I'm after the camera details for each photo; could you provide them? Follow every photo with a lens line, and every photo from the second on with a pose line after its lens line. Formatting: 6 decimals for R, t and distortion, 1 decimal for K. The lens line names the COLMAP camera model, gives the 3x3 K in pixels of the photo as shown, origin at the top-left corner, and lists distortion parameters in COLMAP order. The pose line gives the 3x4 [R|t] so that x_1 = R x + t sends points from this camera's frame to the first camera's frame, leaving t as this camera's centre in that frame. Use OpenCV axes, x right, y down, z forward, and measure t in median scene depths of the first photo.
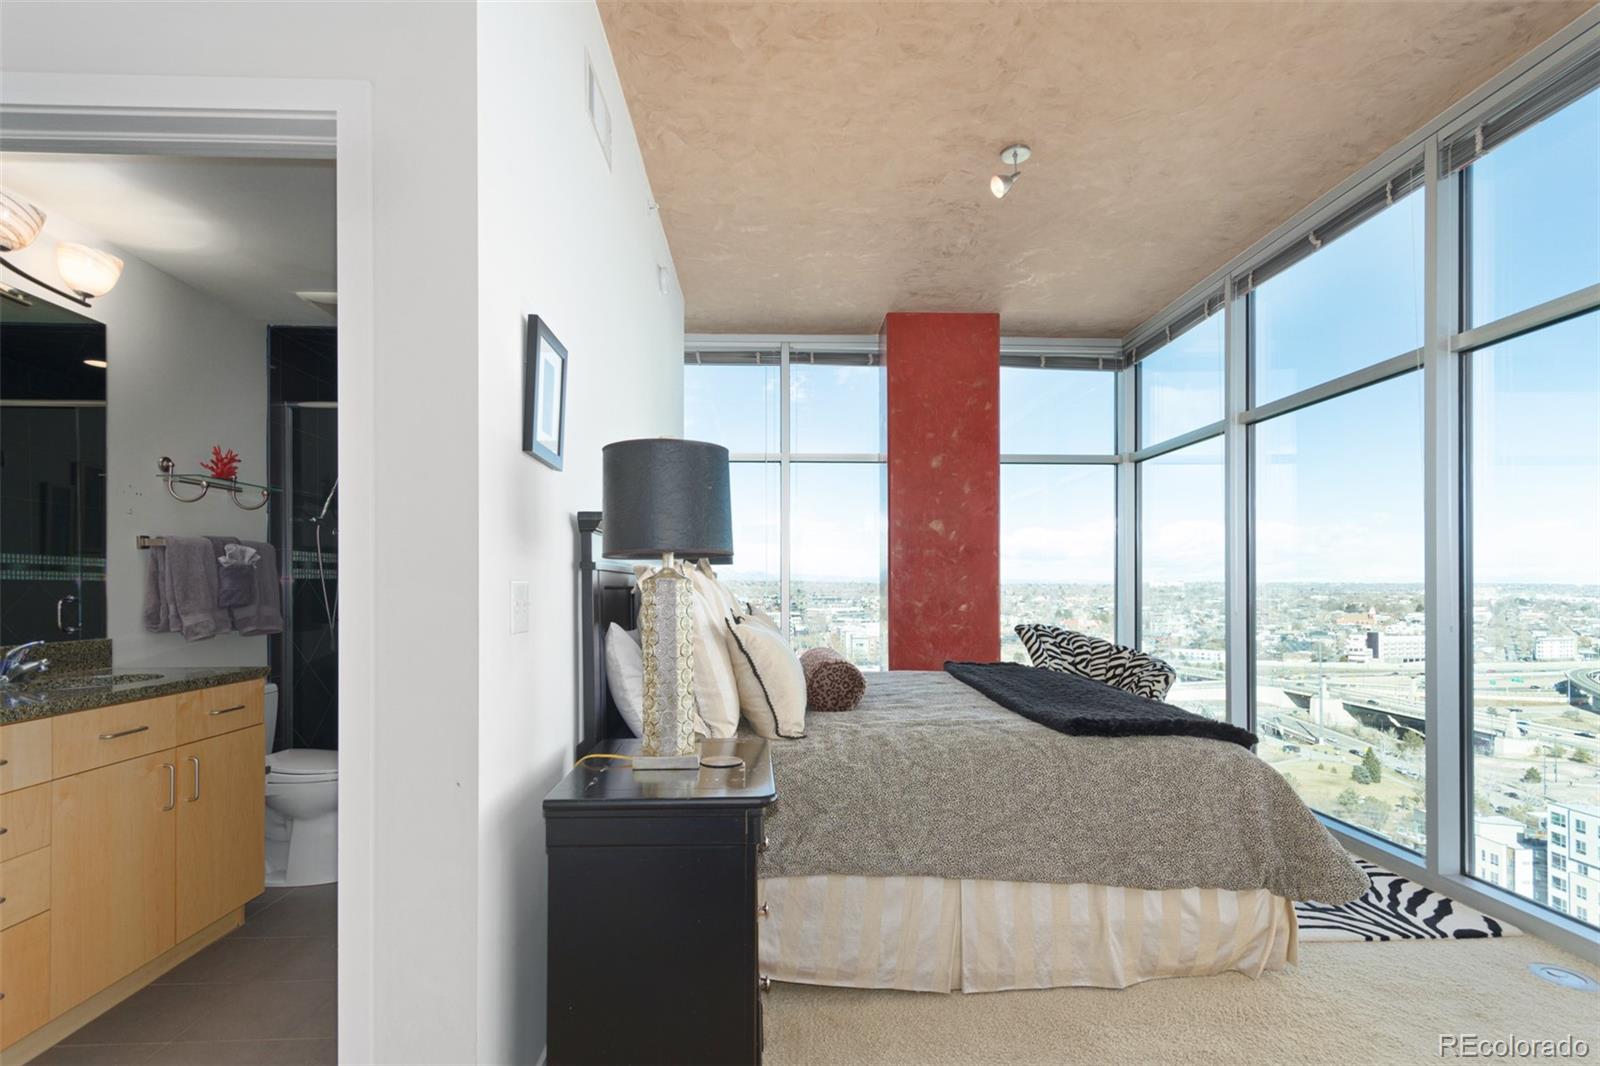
lens RADIAL K [[753.8, 0, 817.5], [0, 753.8, 579.0], [0, 0, 1]] dist [0.005467, -0.001355]
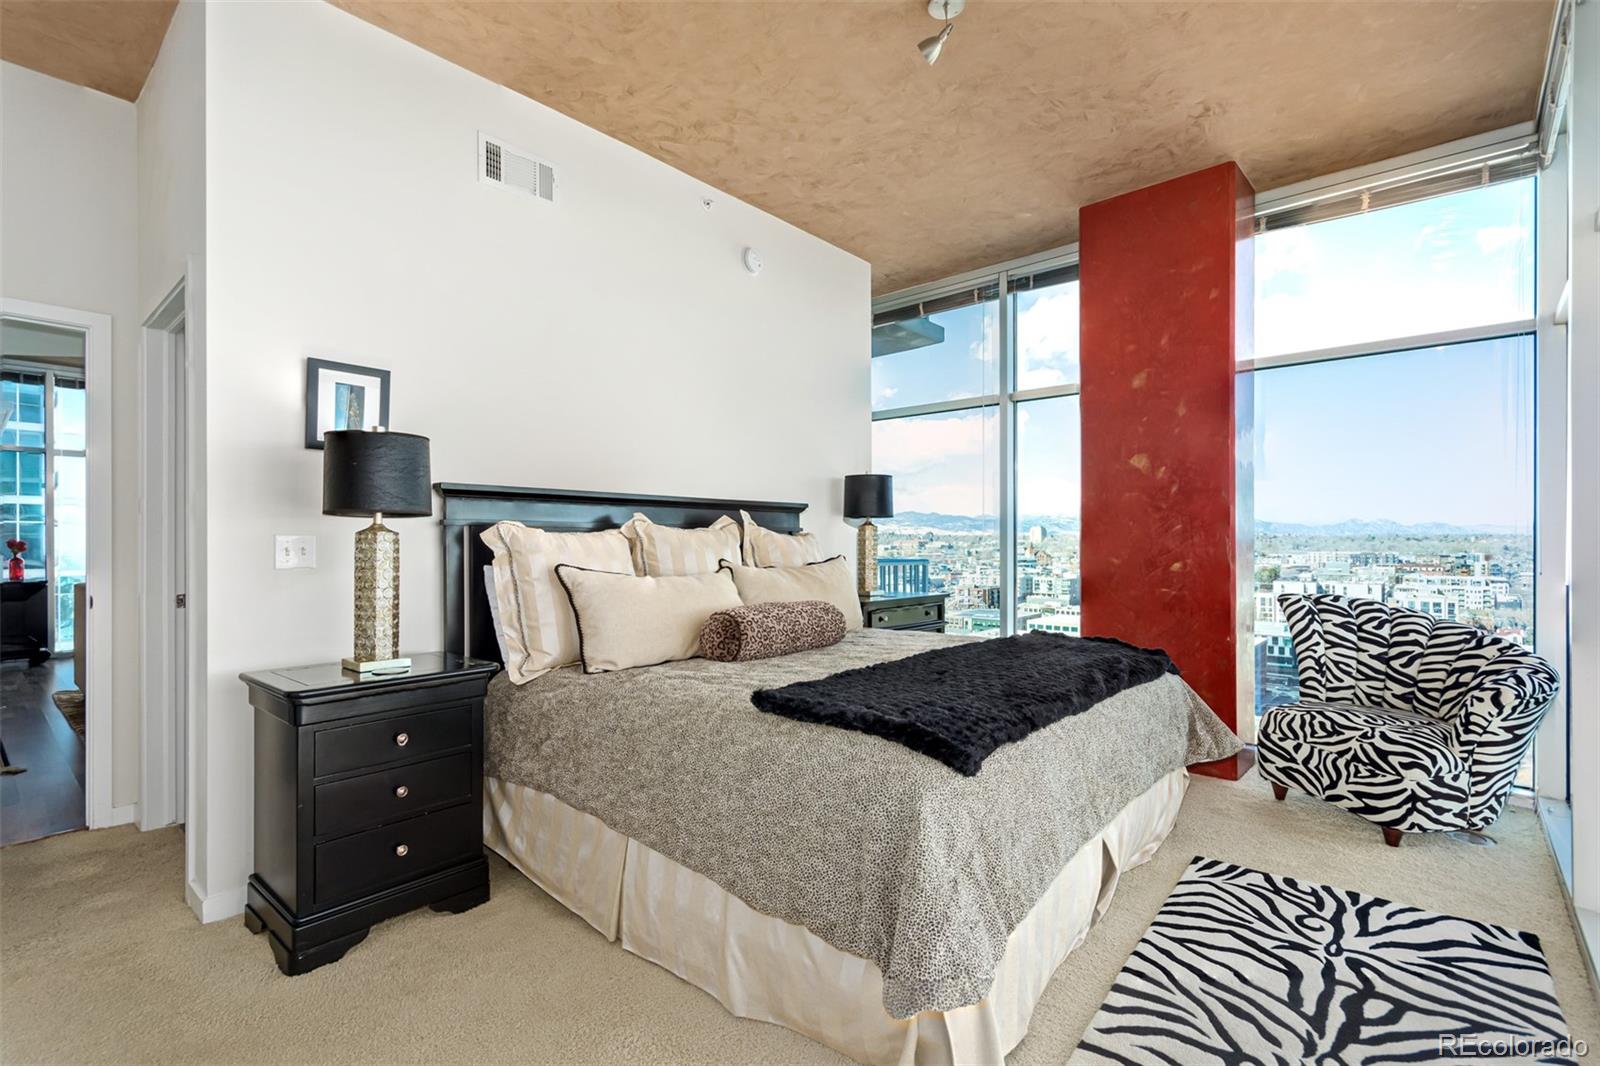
lens RADIAL K [[753.8, 0, 833.5], [0, 753.8, 541.8], [0, 0, 1]] dist [0.005467, -0.001355]
pose [[0.719566, 0.000487, -0.694424, 0.497885], [0.005927, 0.999959, 0.006843, 0.005453], [0.694399, -0.009040, 0.719534, 0.223564]]
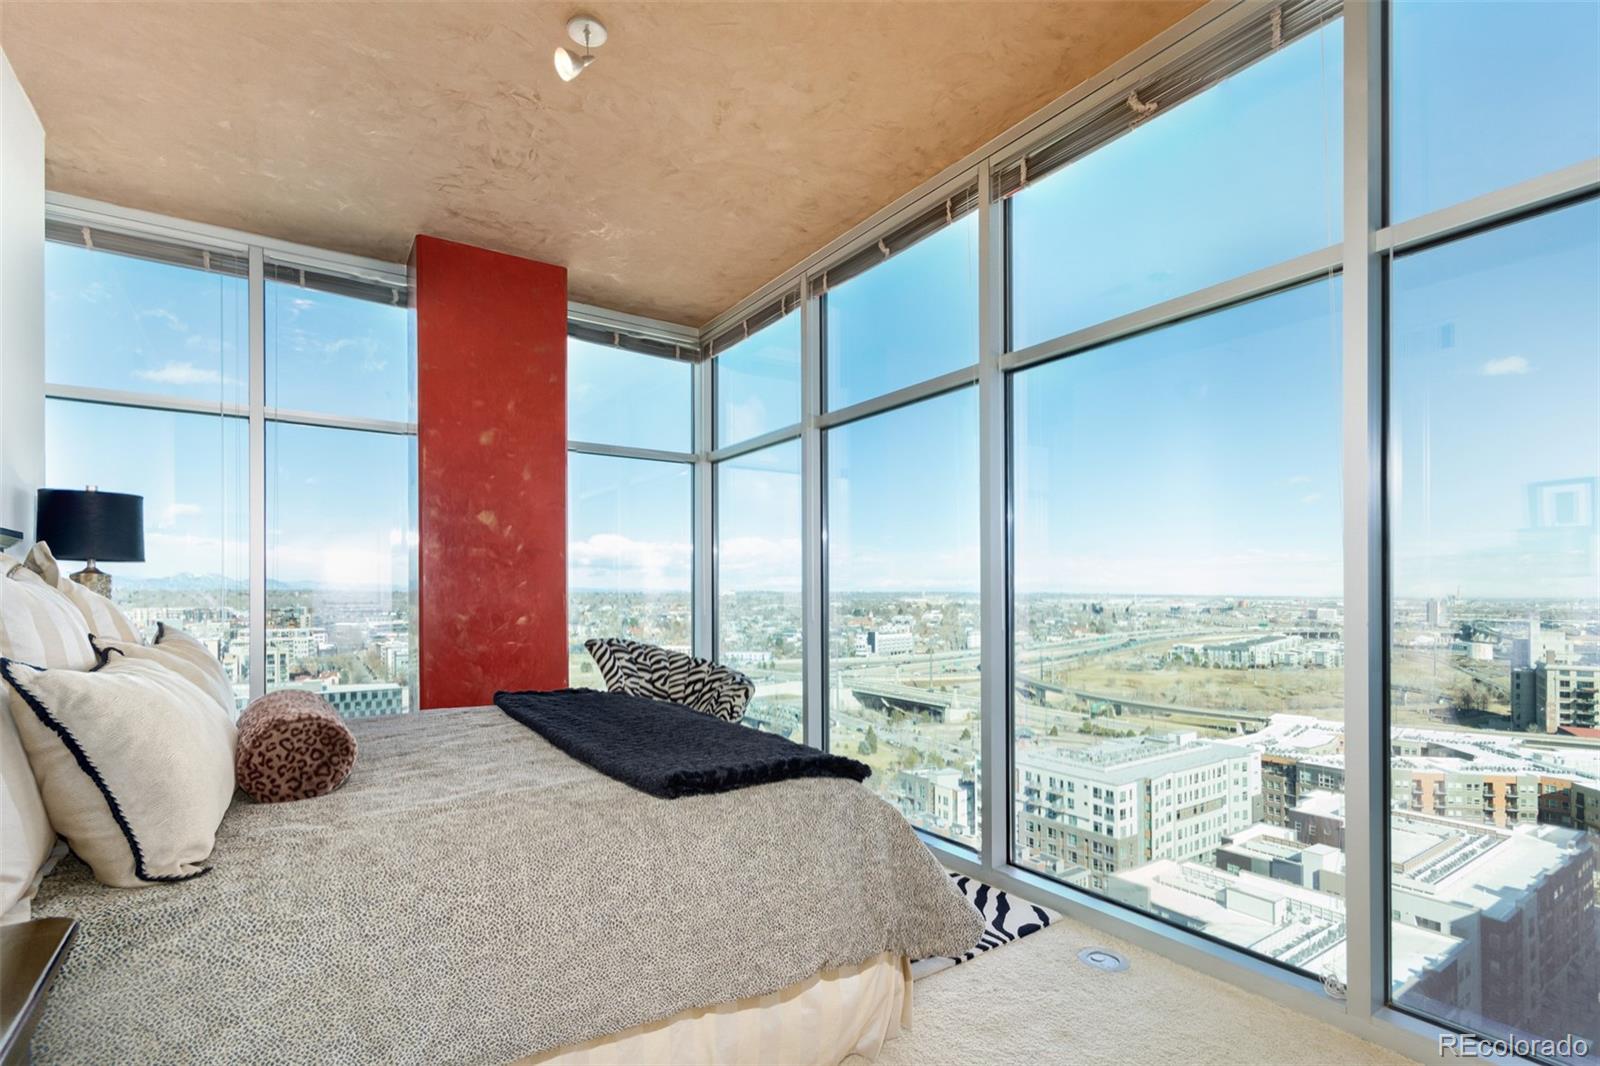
lens RADIAL K [[753.8, 0, 780.2], [0, 753.8, 594.8], [0, 0, 1]] dist [0.005467, -0.001355]
pose [[0.871094, -0.003327, 0.491105, 0.038584], [-0.000933, 0.999964, 0.008428, 0.002711], [-0.491116, -0.007800, 0.871059, 0.164440]]
